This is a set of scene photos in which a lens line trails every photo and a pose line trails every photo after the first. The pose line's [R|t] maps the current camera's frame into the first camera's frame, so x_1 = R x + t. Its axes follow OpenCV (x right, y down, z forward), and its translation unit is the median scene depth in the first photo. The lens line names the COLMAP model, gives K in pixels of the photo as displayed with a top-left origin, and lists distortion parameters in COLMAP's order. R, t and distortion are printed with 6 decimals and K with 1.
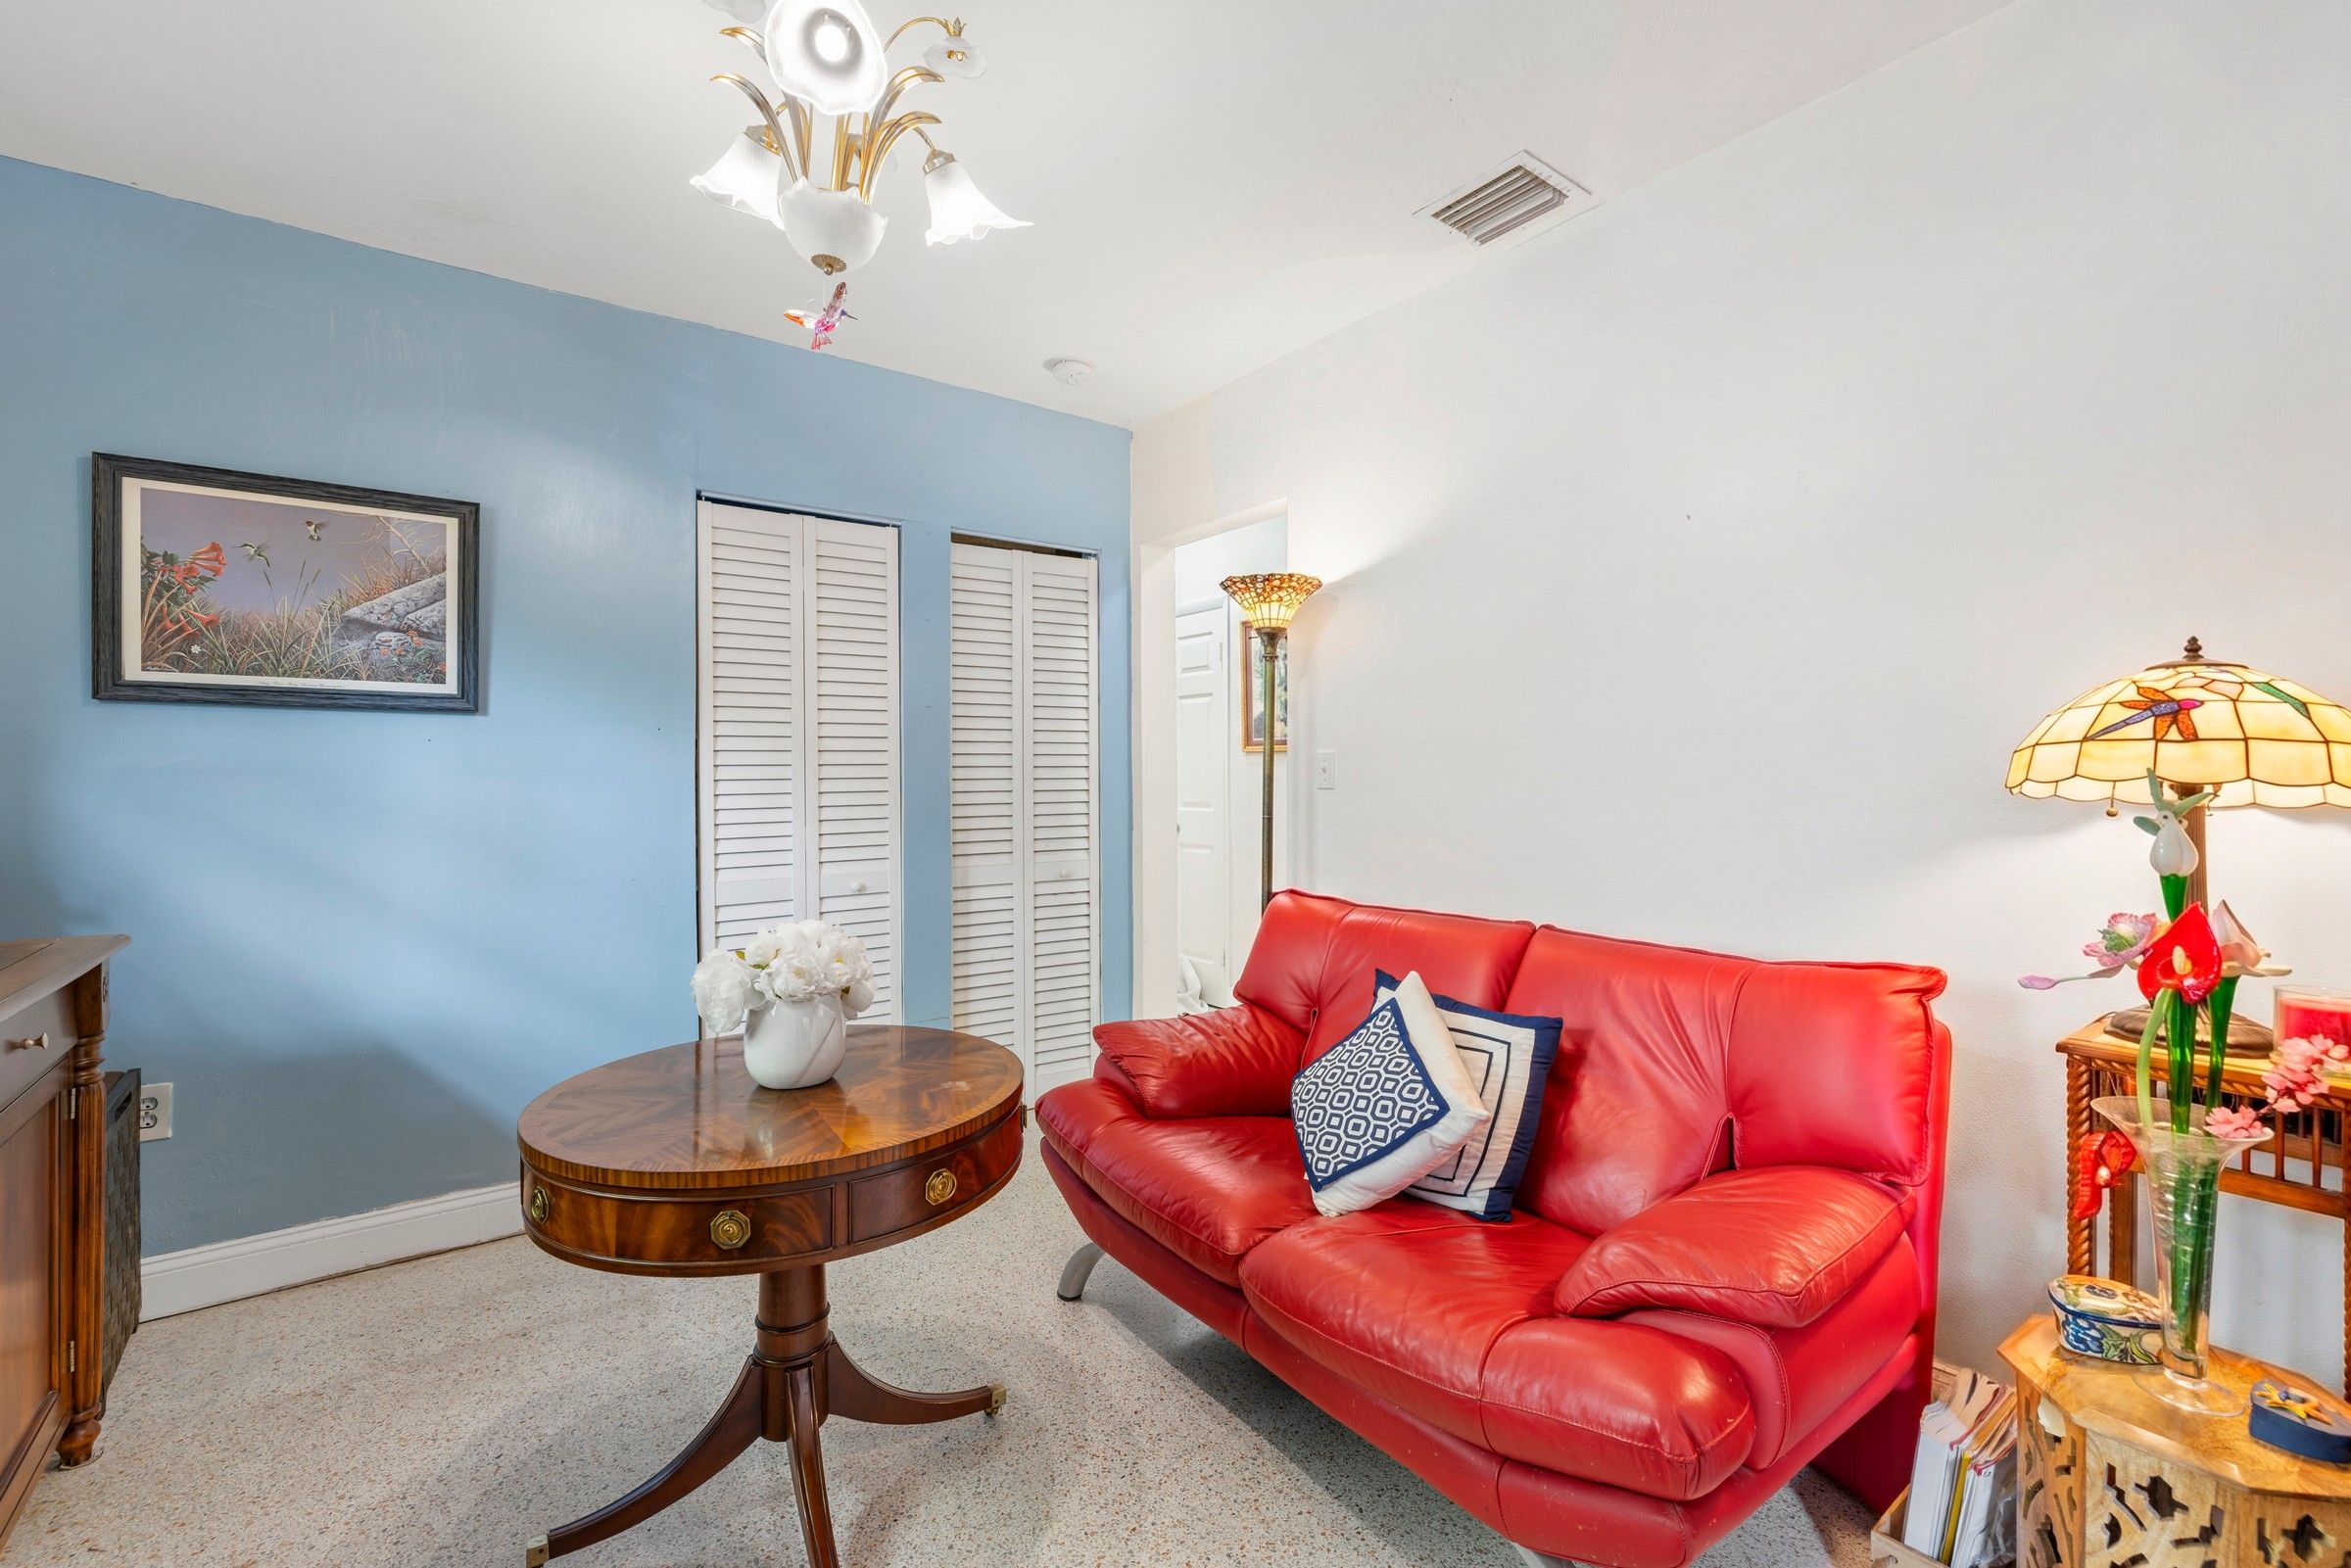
lens RADIAL K [[1006.0, 0, 1209.3], [0, 1006.0, 784.9], [0, 0, 1]] dist [-0.001069, -0.000196]
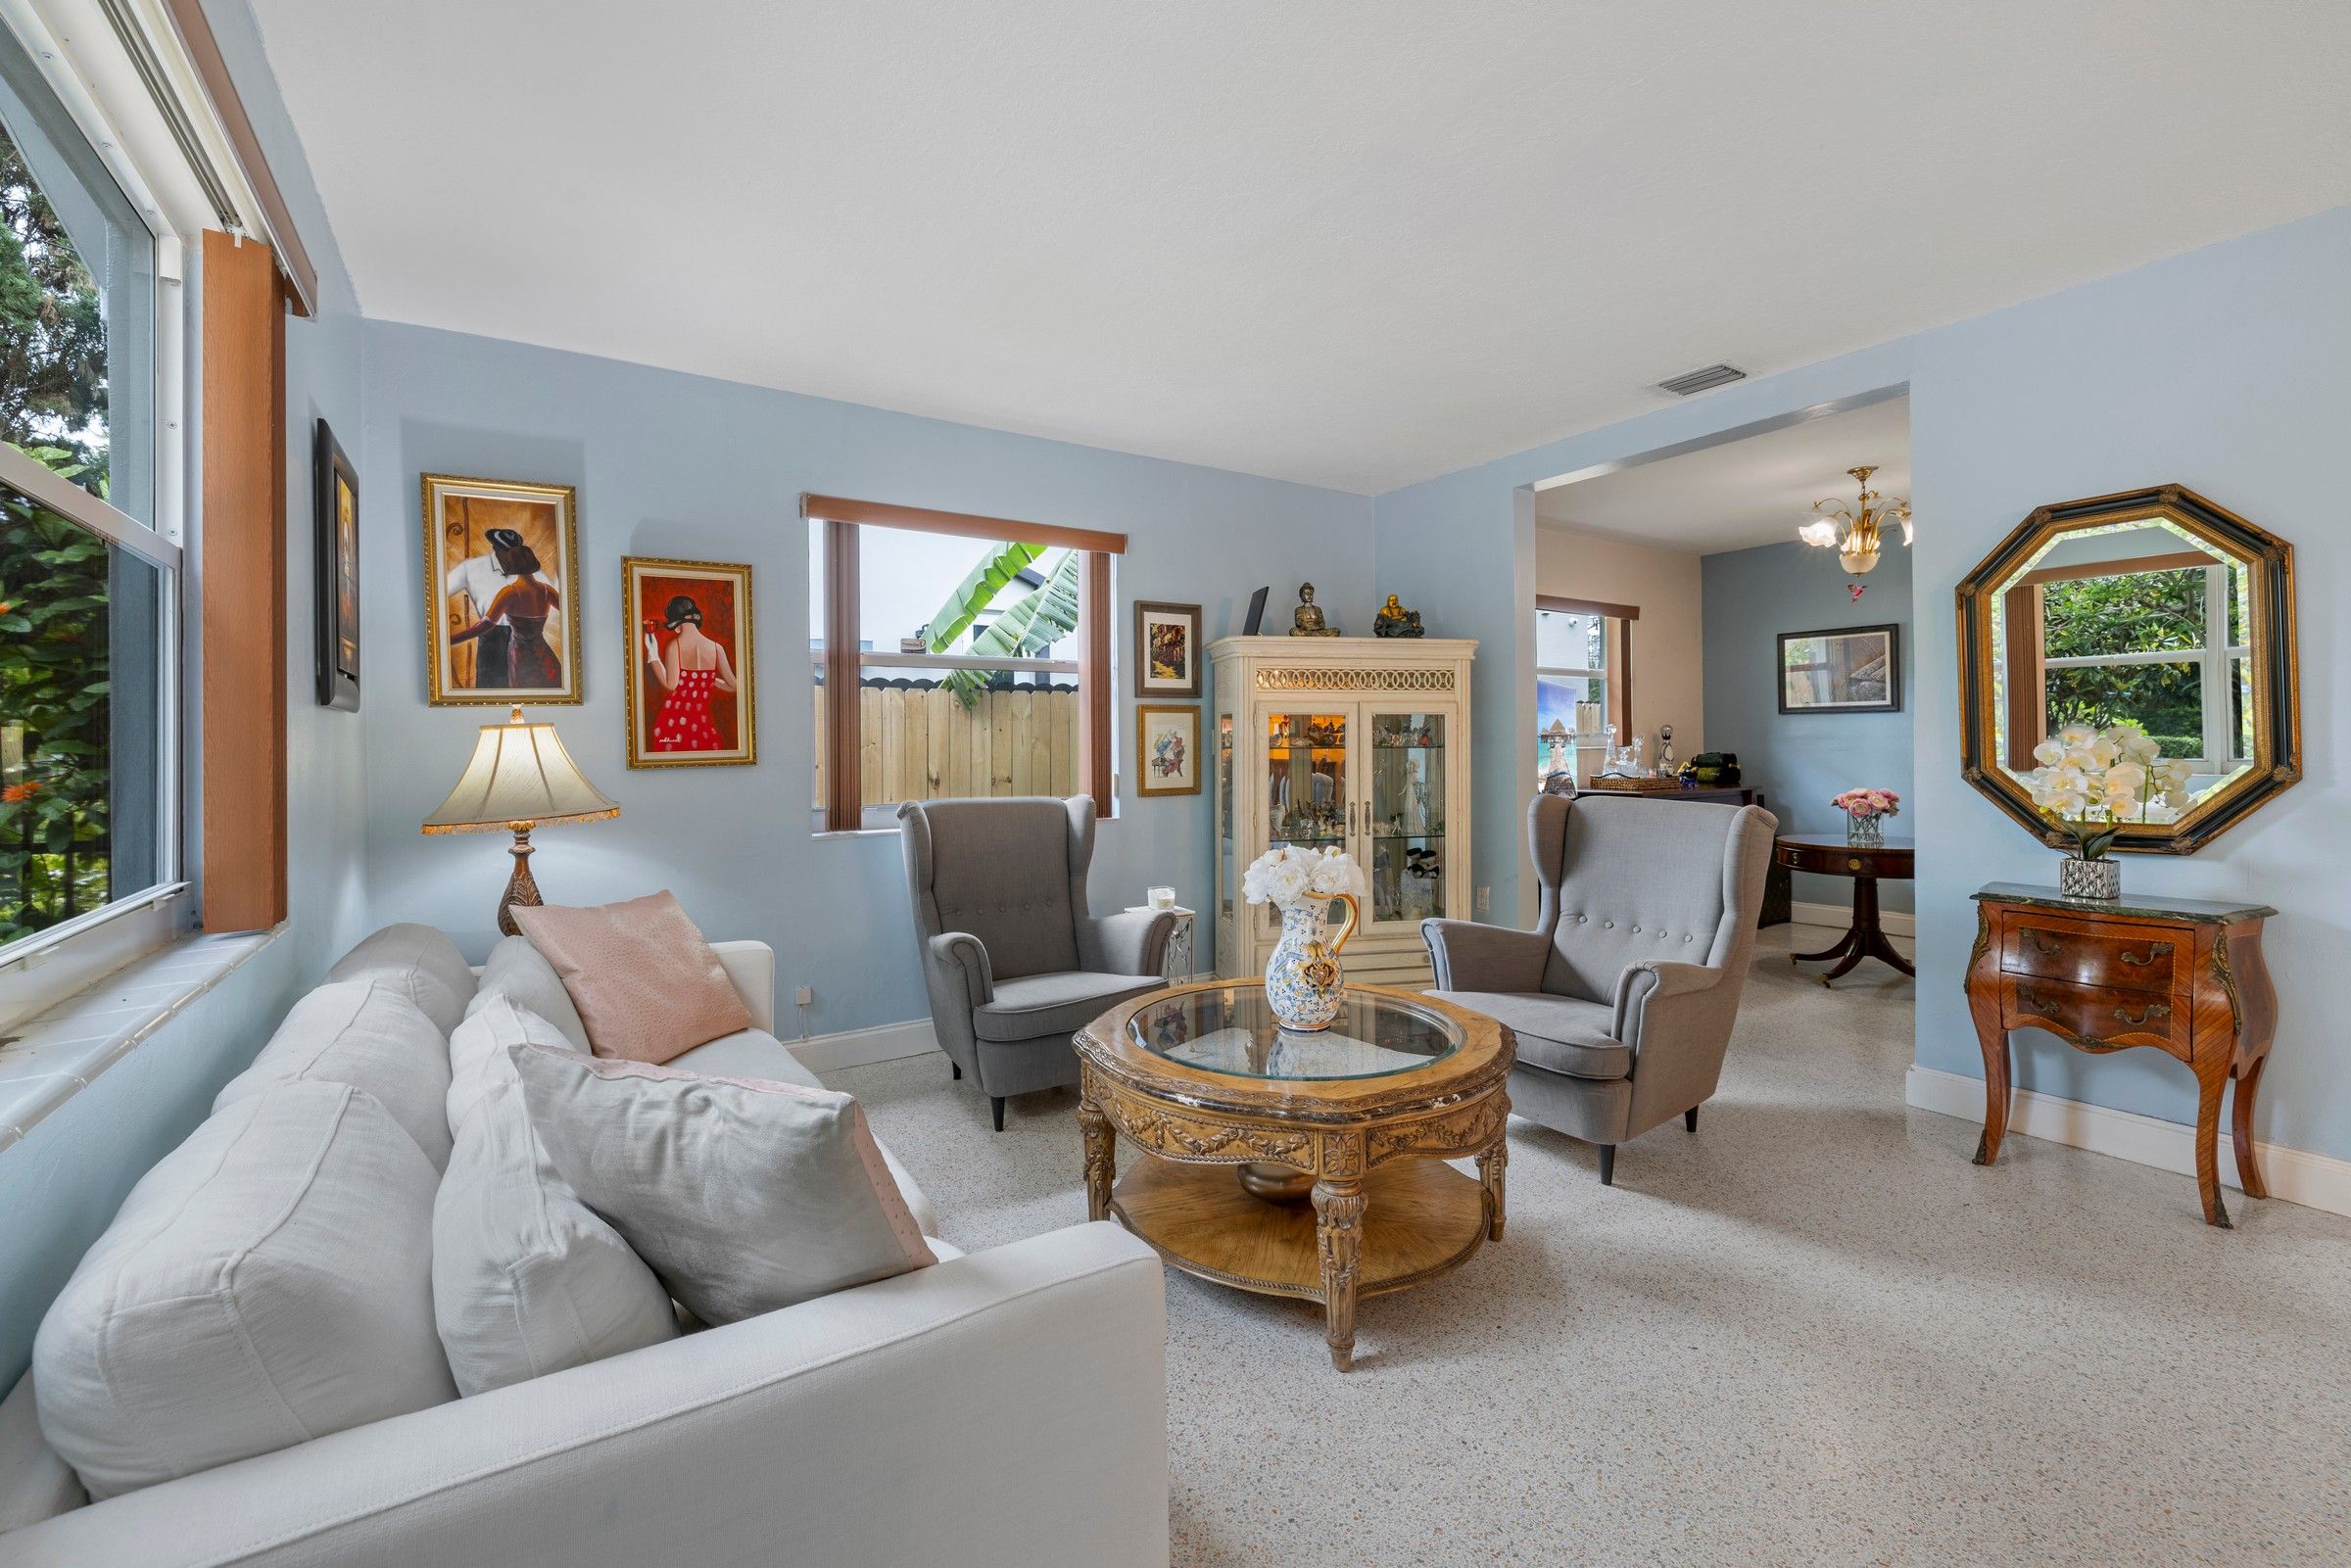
lens RADIAL K [[998.0, 0, 1160.4], [0, 998.0, 748.8], [0, 0, 1]] dist [0.000376, -0.000706]
pose [[-0.064658, 0.005129, -0.997894, 1.922161], [-0.000599, 0.999986, 0.005179, 0.005281], [0.997907, 0.000933, -0.064654, -0.643504]]
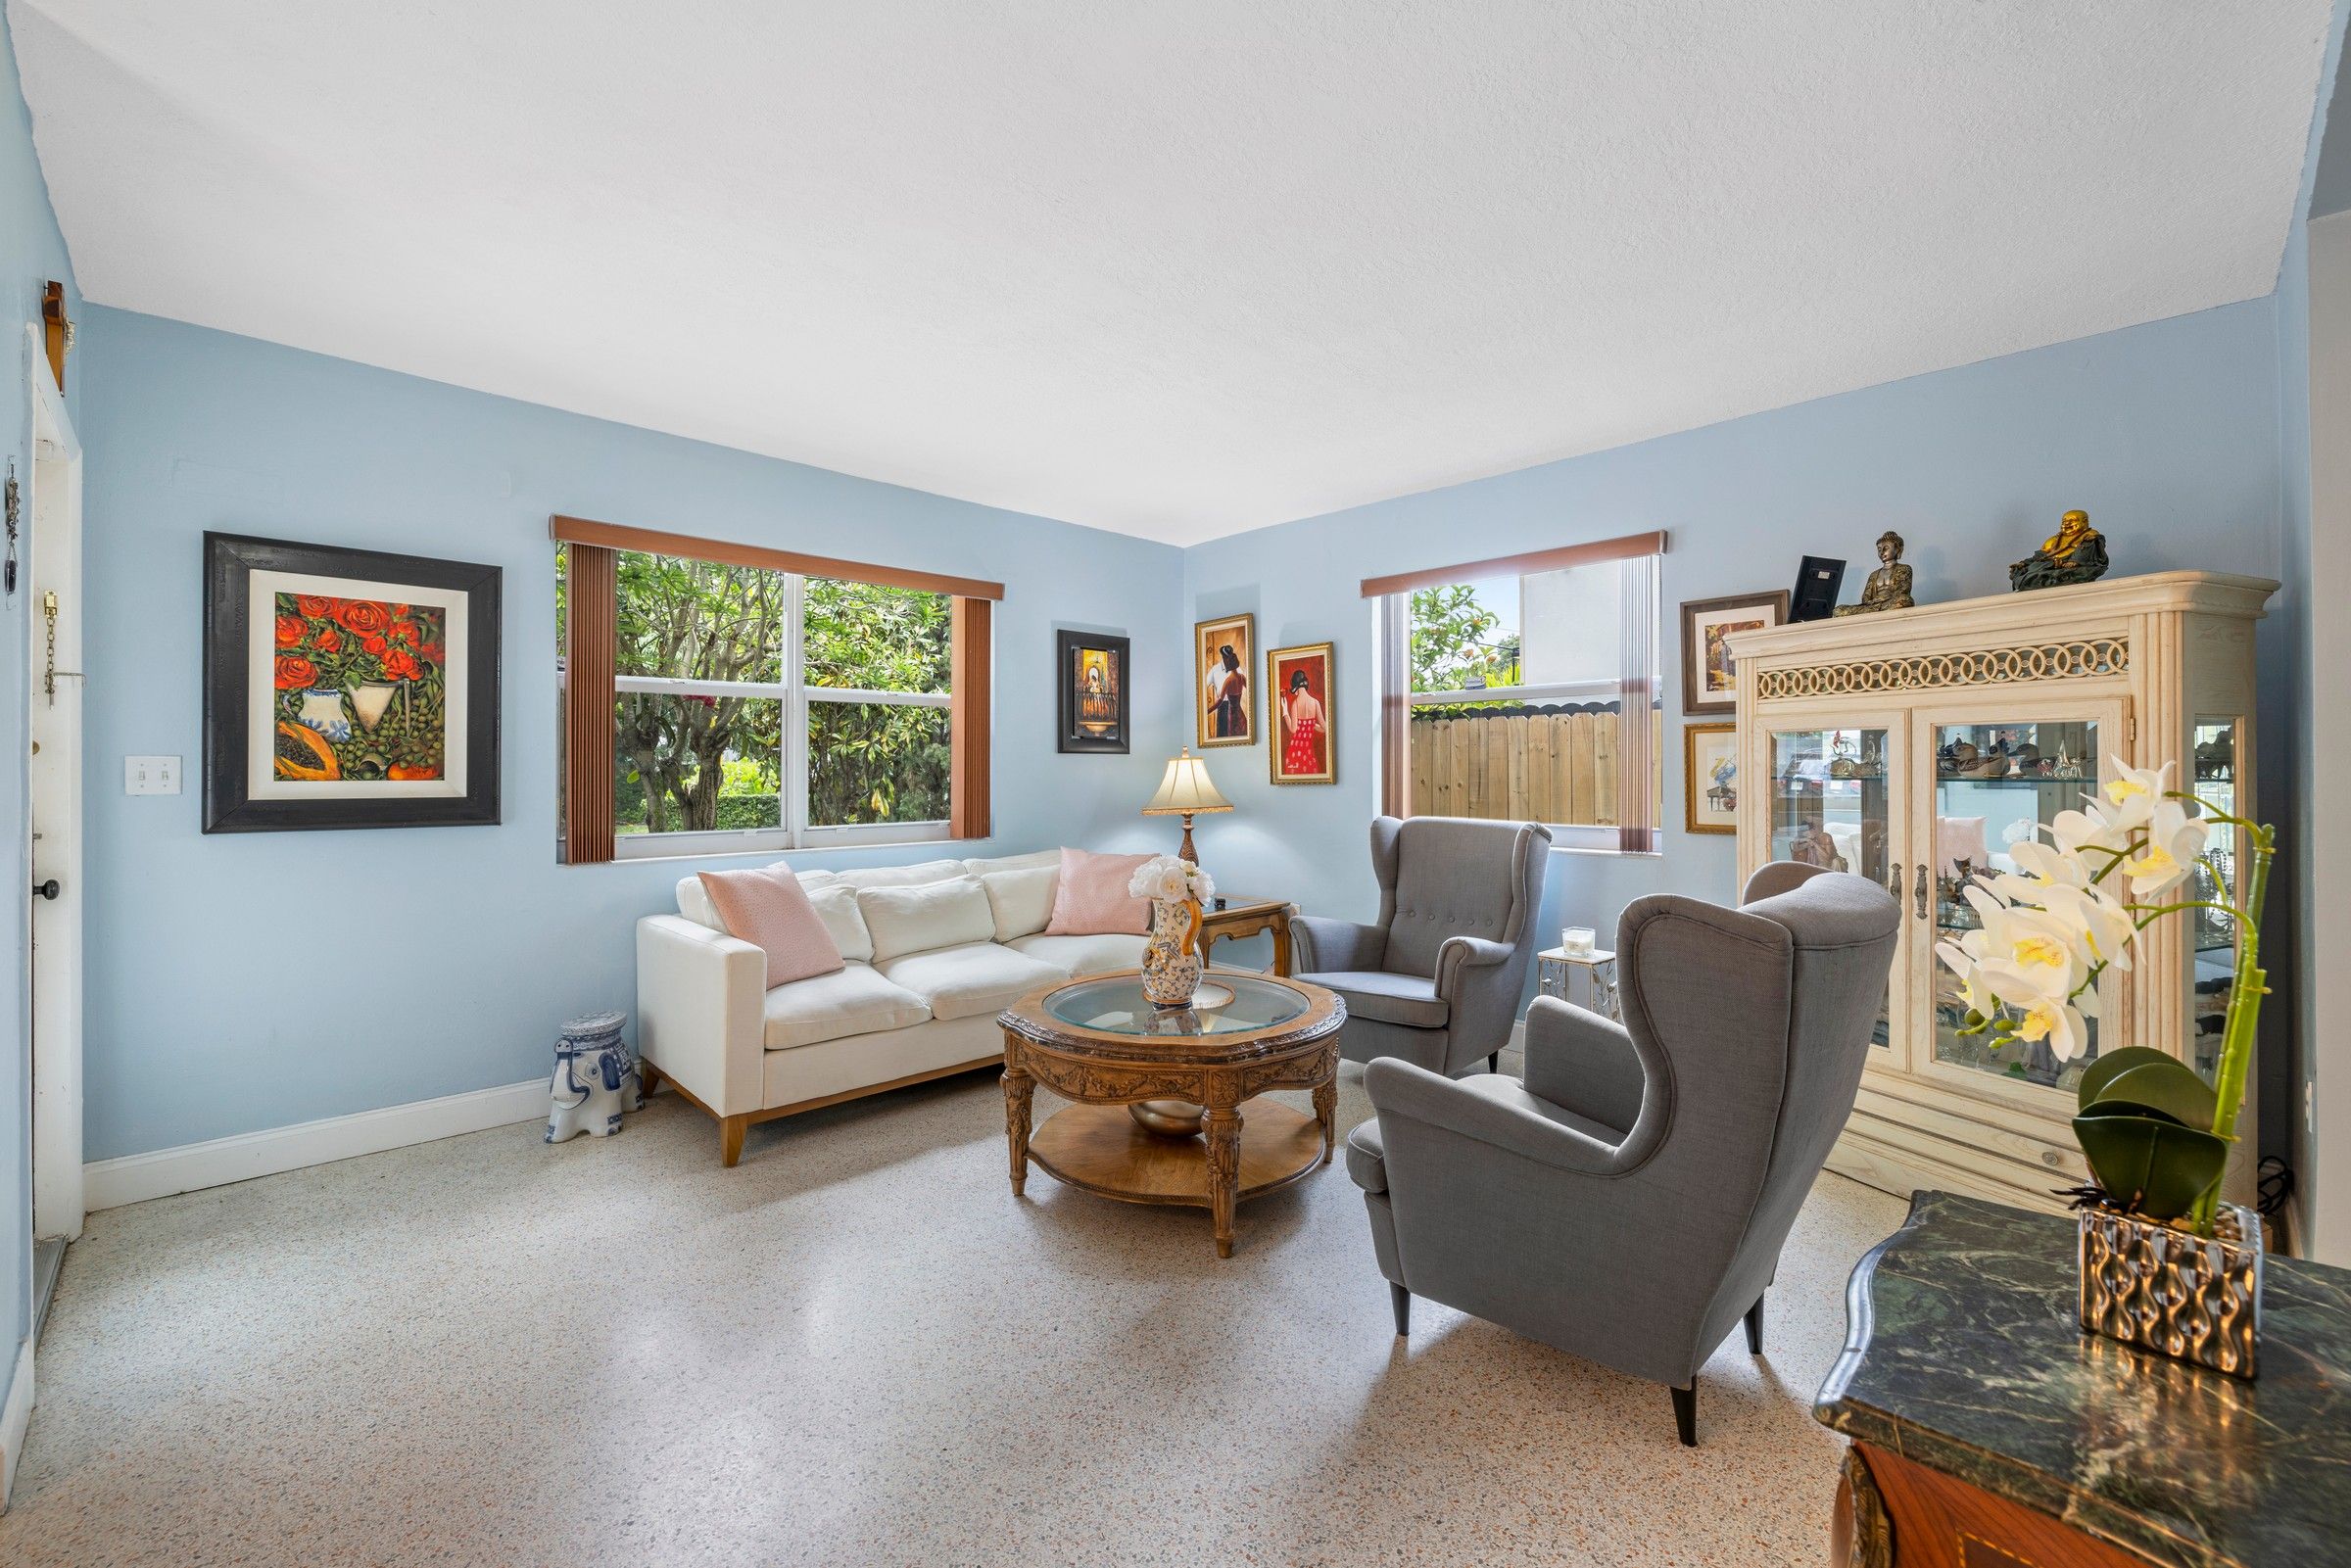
lens RADIAL K [[987.8, 0, 1163.2], [0, 987.8, 766.8], [0, 0, 1]] dist [-0.001430, -0.000028]
pose [[-0.993140, 0.005367, -0.116807, 1.065828], [0.004607, 0.999966, 0.006782, -0.014463], [0.116840, 0.006197, -0.993131, 0.665054]]
